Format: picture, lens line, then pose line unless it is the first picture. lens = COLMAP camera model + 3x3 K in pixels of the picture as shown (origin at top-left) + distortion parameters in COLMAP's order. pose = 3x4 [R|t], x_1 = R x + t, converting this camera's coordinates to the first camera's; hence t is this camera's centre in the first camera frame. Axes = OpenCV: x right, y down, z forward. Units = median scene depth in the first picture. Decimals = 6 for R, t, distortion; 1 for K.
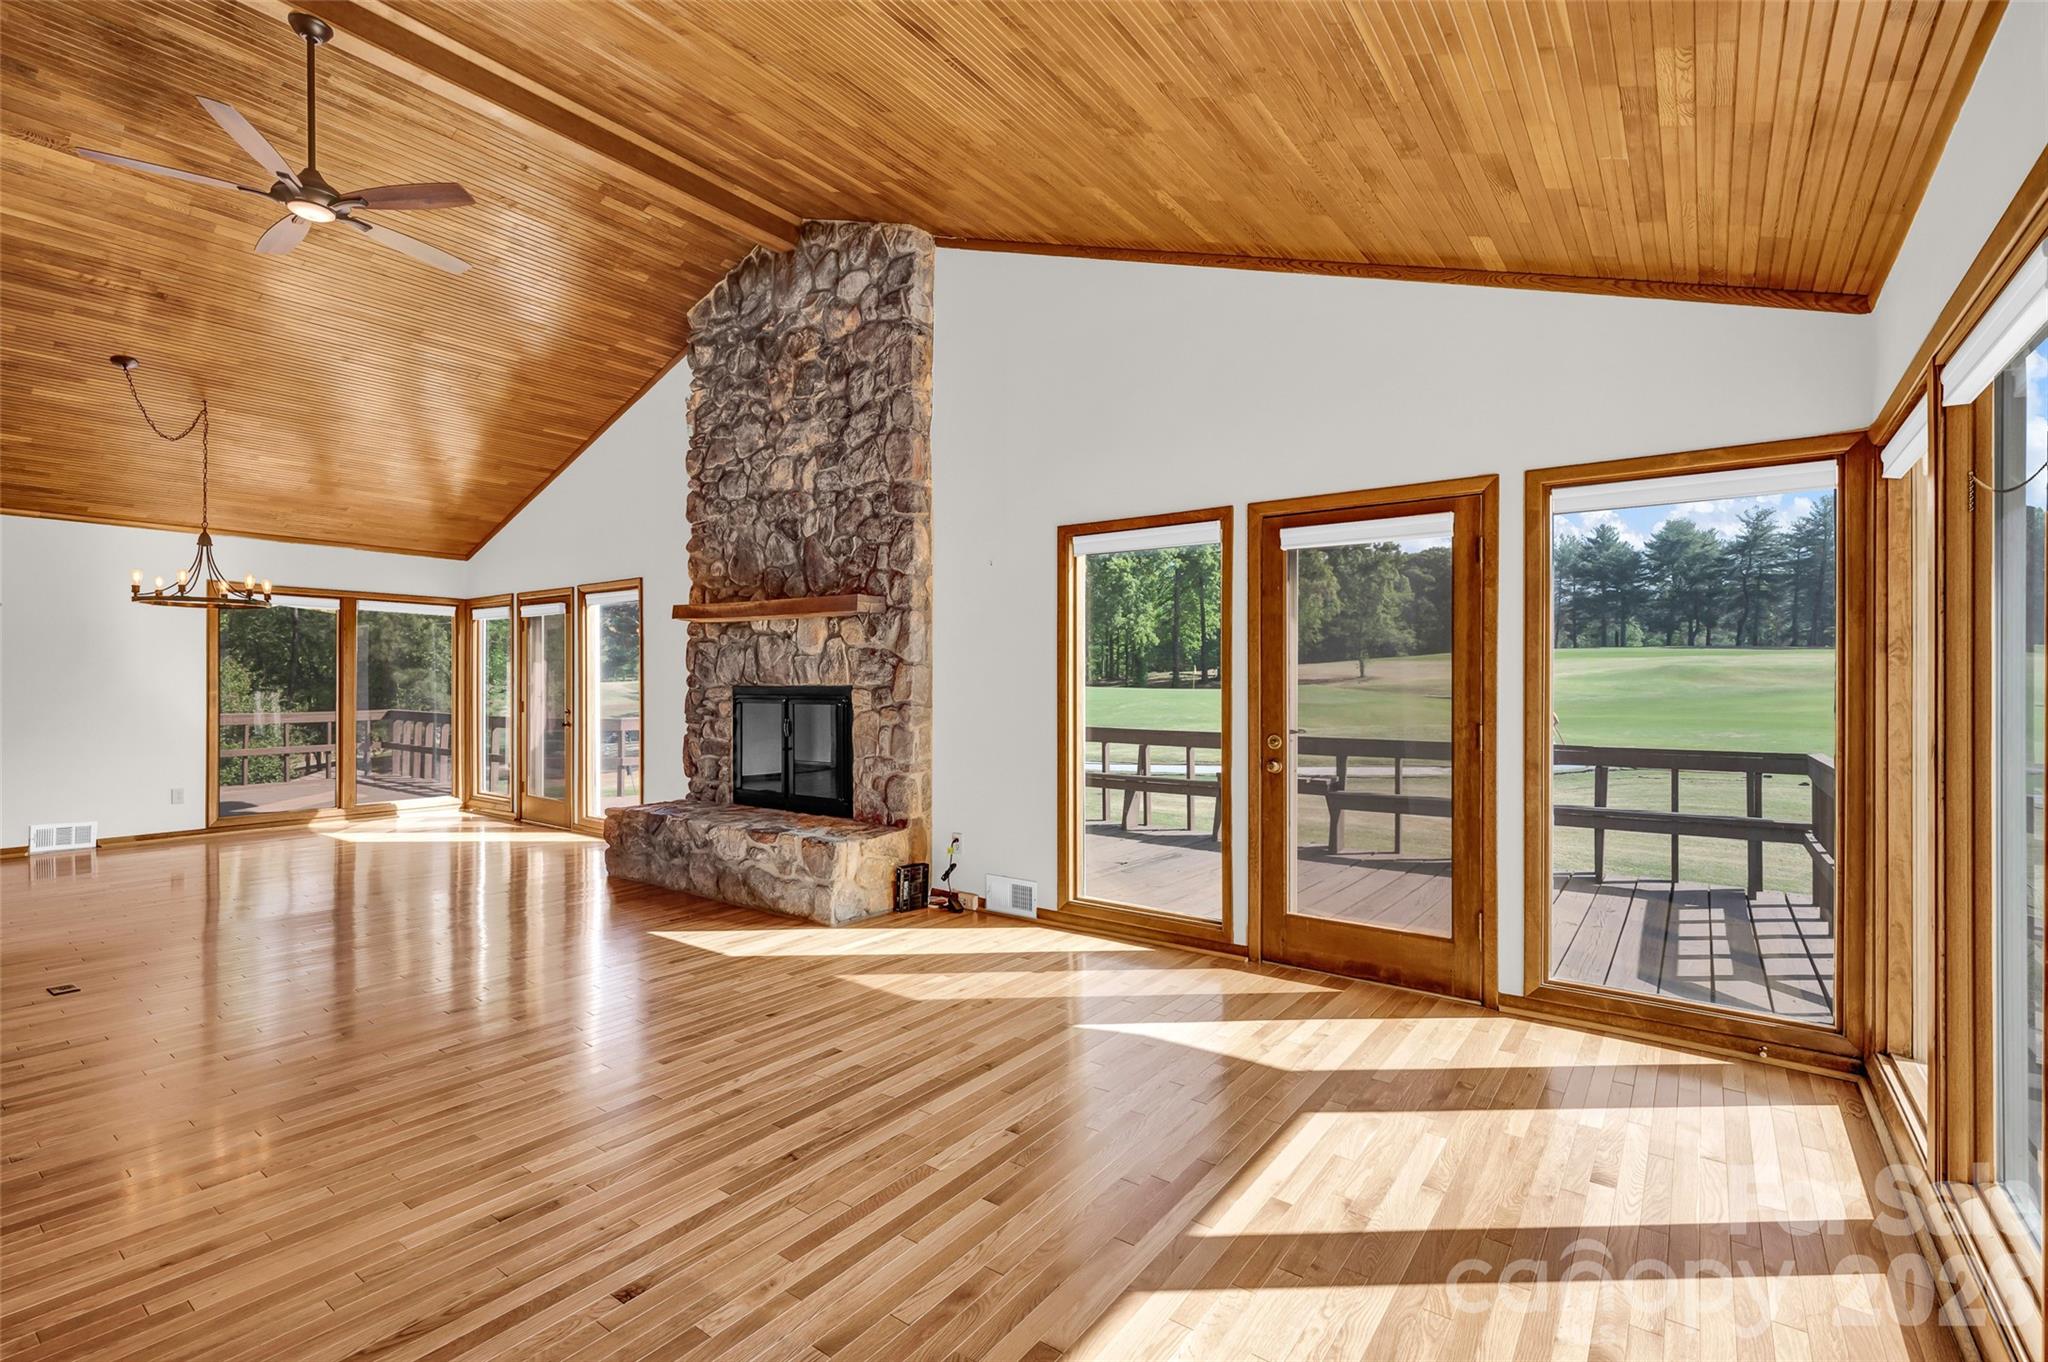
lens RADIAL K [[924.6, 0, 1032.2], [0, 924.6, 679.5], [0, 0, 1]] dist [-0.001654, -0.000349]
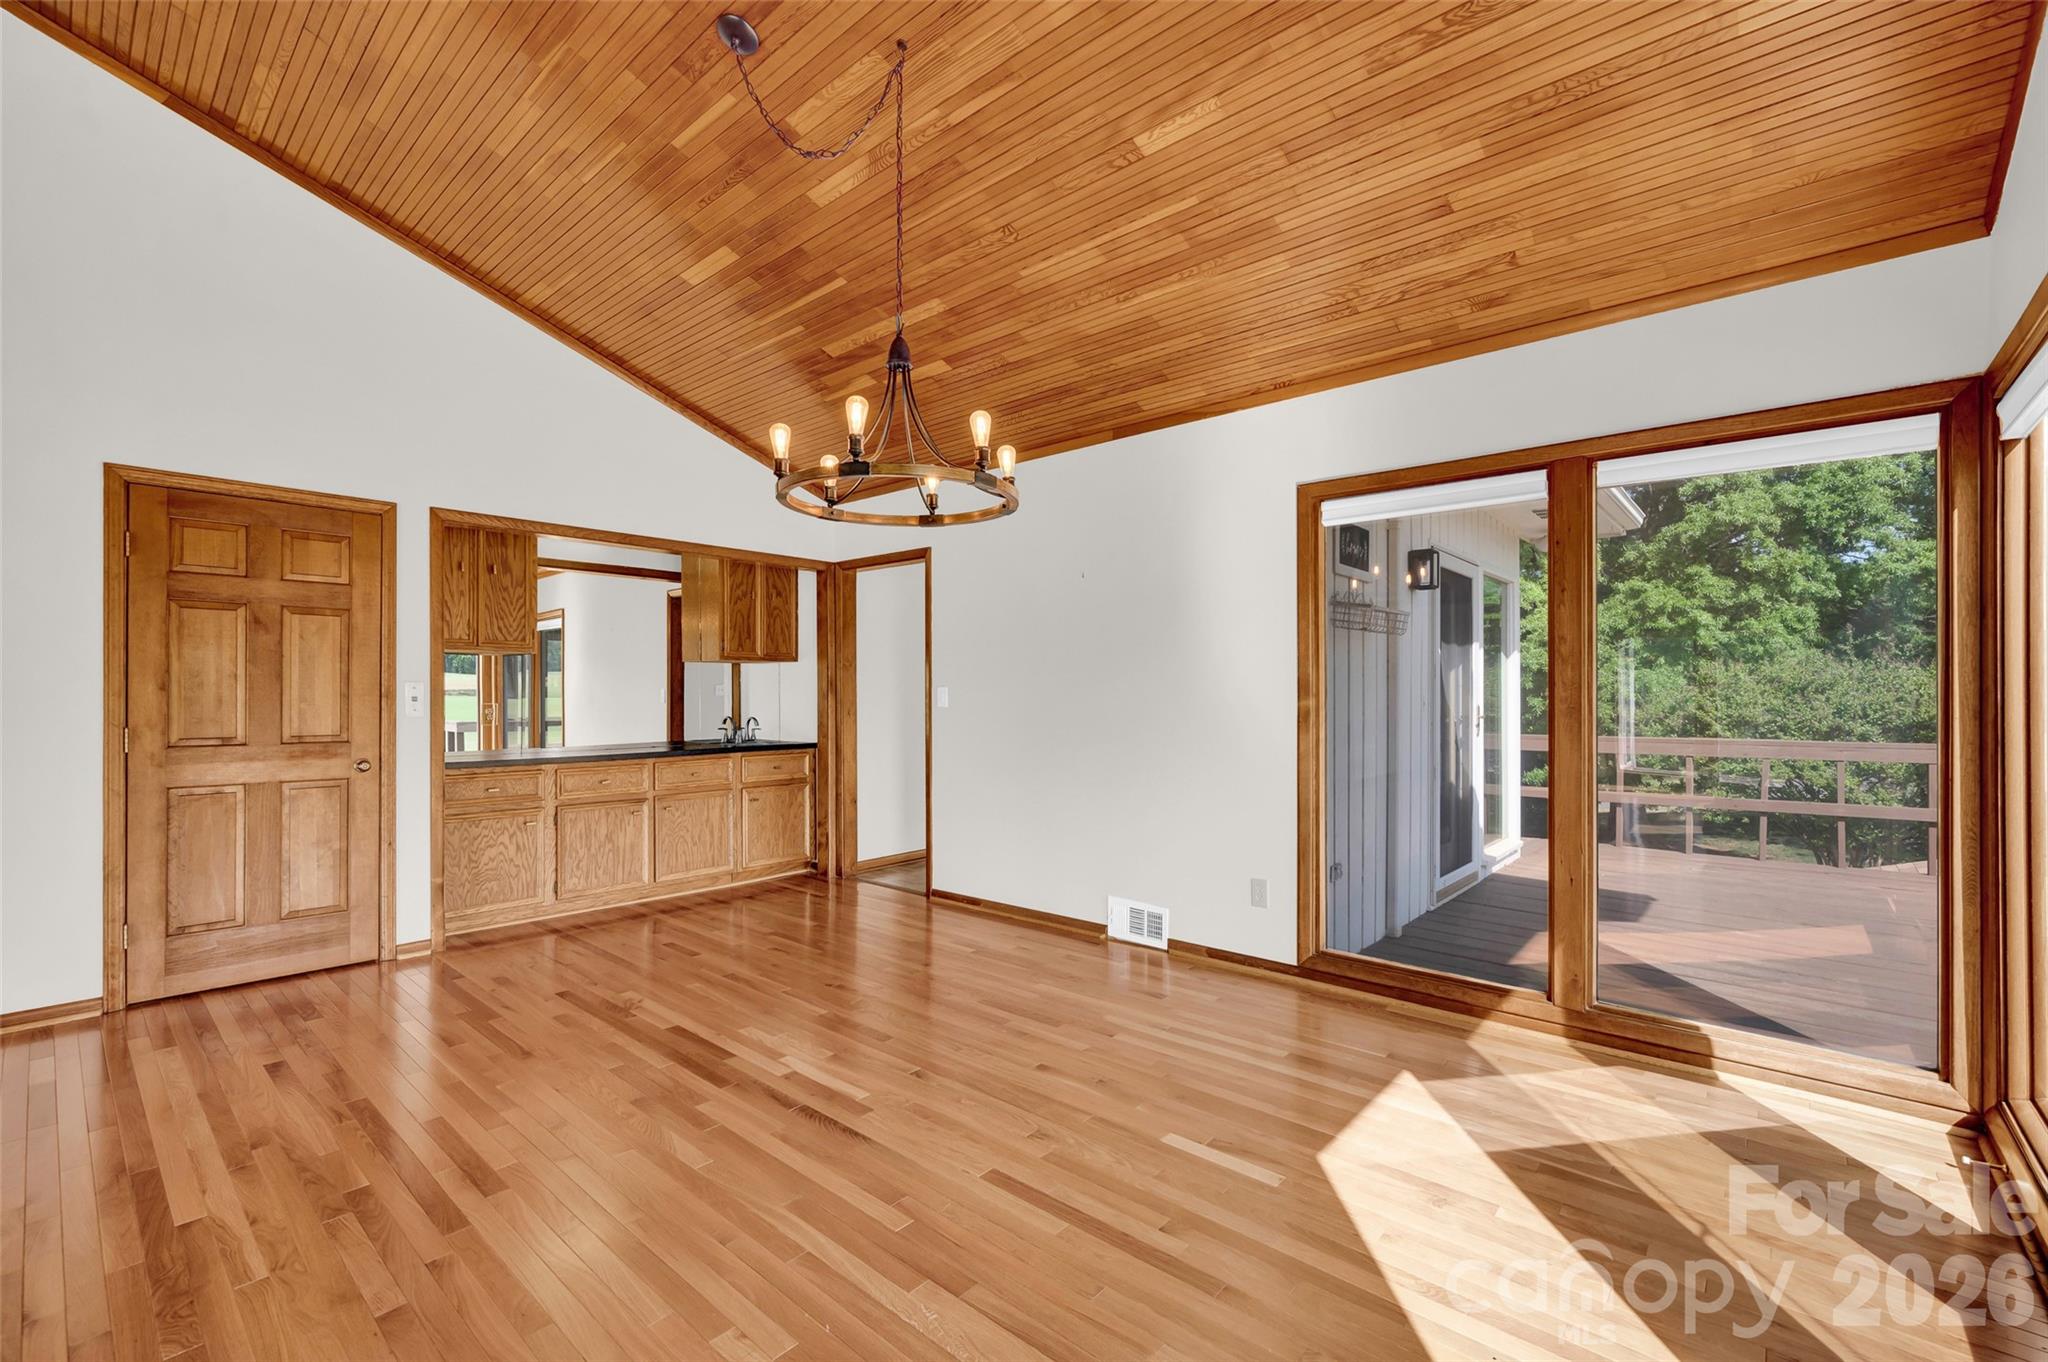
lens RADIAL K [[864.3, 0, 1025.1], [0, 864.3, 686.5], [0, 0, 1]] dist [-0.003404, -0.000197]
pose [[-0.094007, -0.008570, -0.995535, -0.541038], [0.004266, 0.999950, -0.009011, 0.011784], [0.995562, -0.005094, -0.093966, 1.215108]]
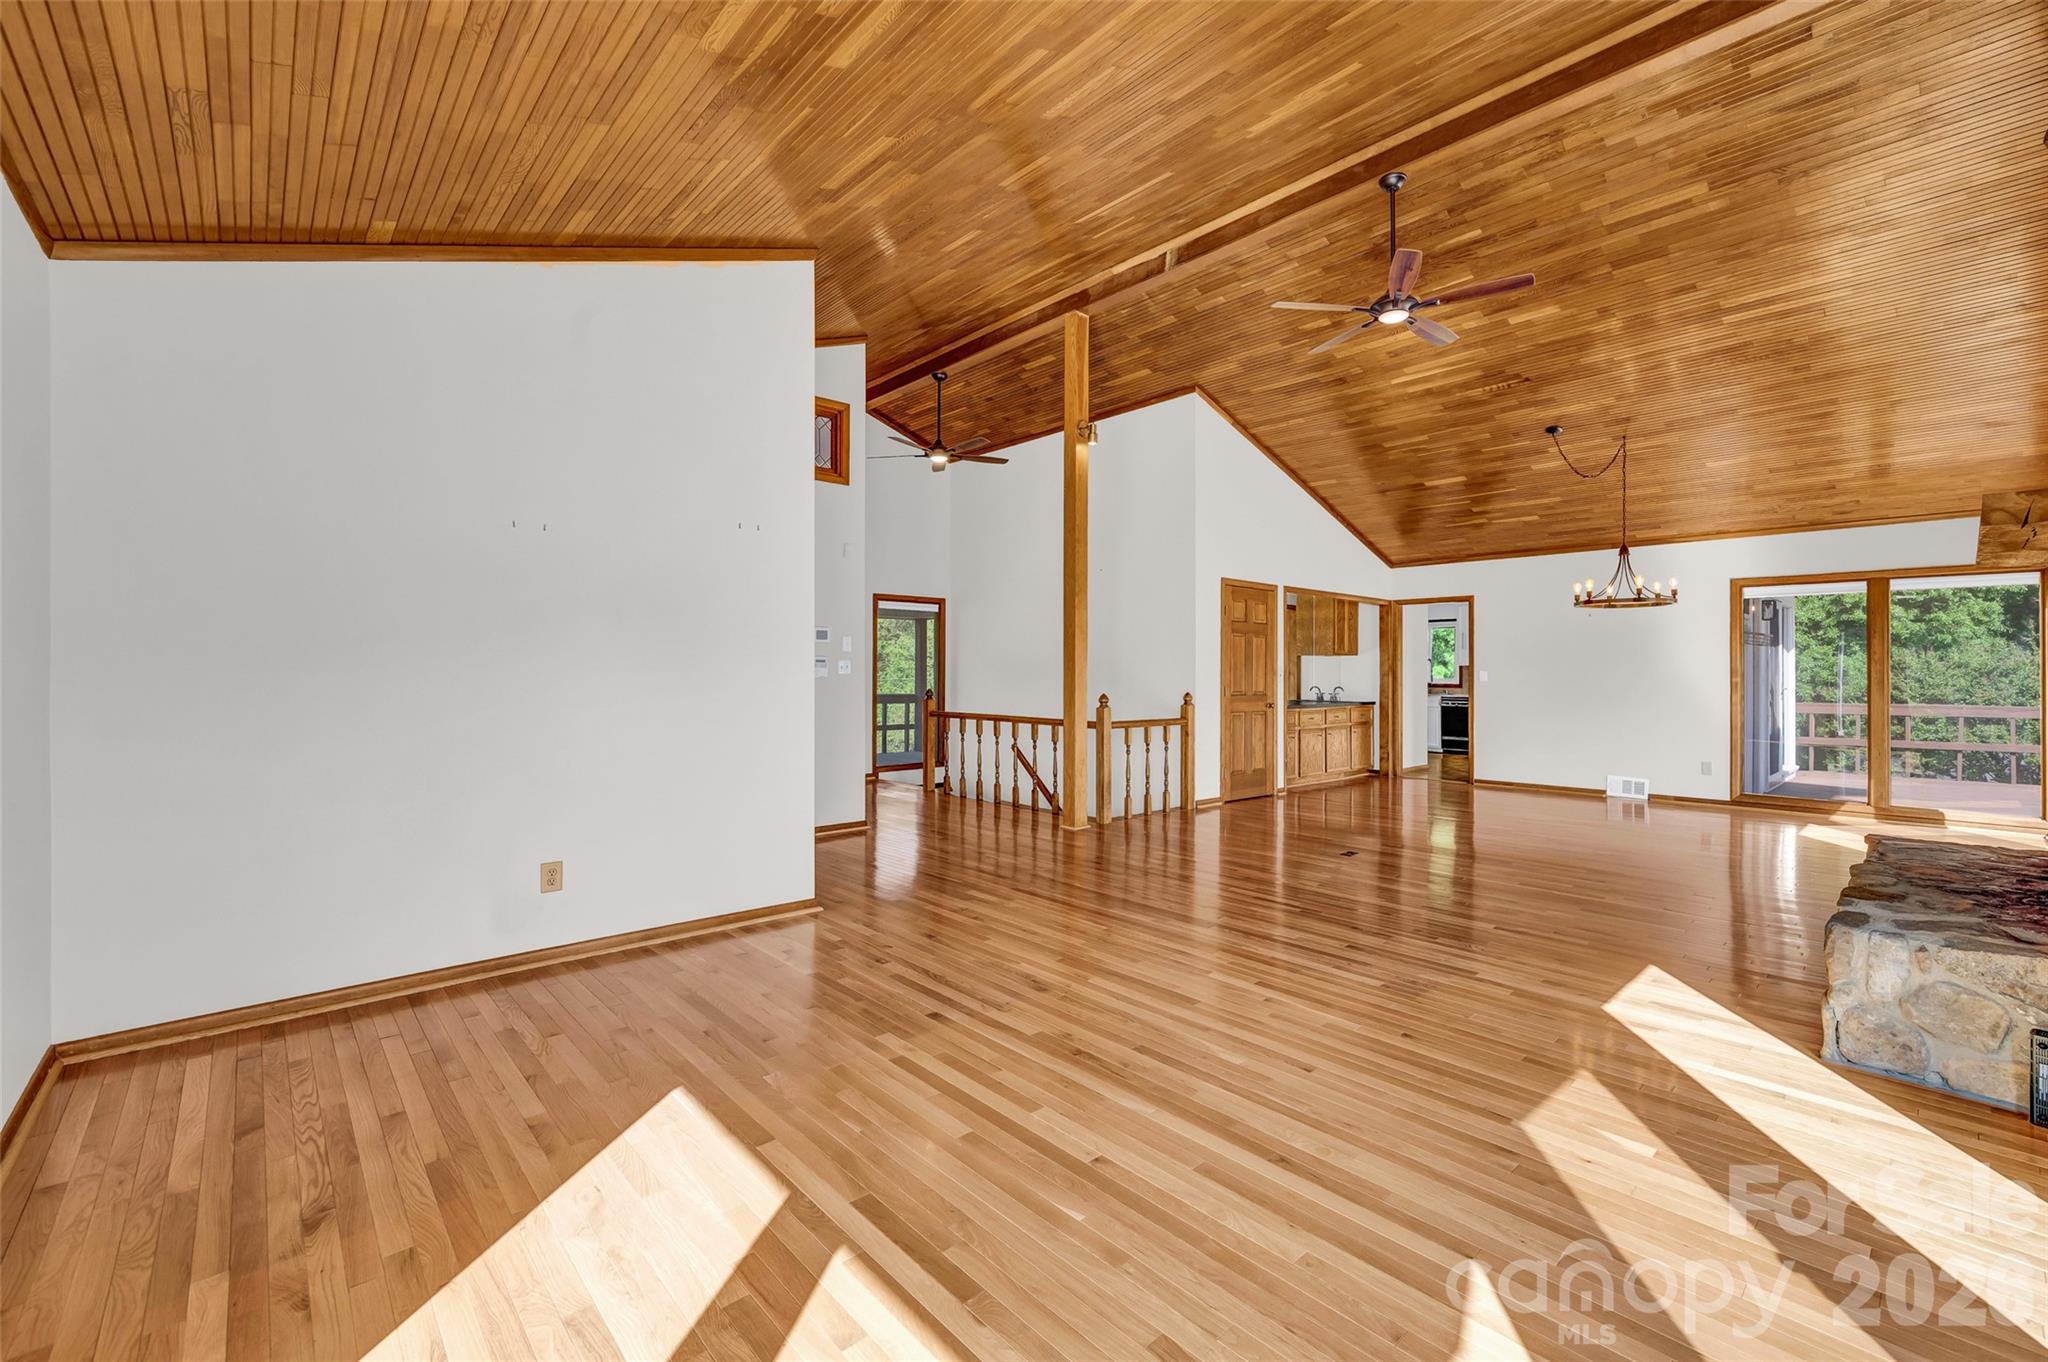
lens RADIAL K [[859.2, 0, 1058.5], [0, 859.2, 659.5], [0, 0, 1]] dist [-0.000076, -0.000545]
pose [[-0.185508, -0.016634, -0.982502, 0.383371], [-0.000555, 0.999858, -0.016823, 0.011072], [0.982643, -0.002576, -0.185491, 0.533807]]
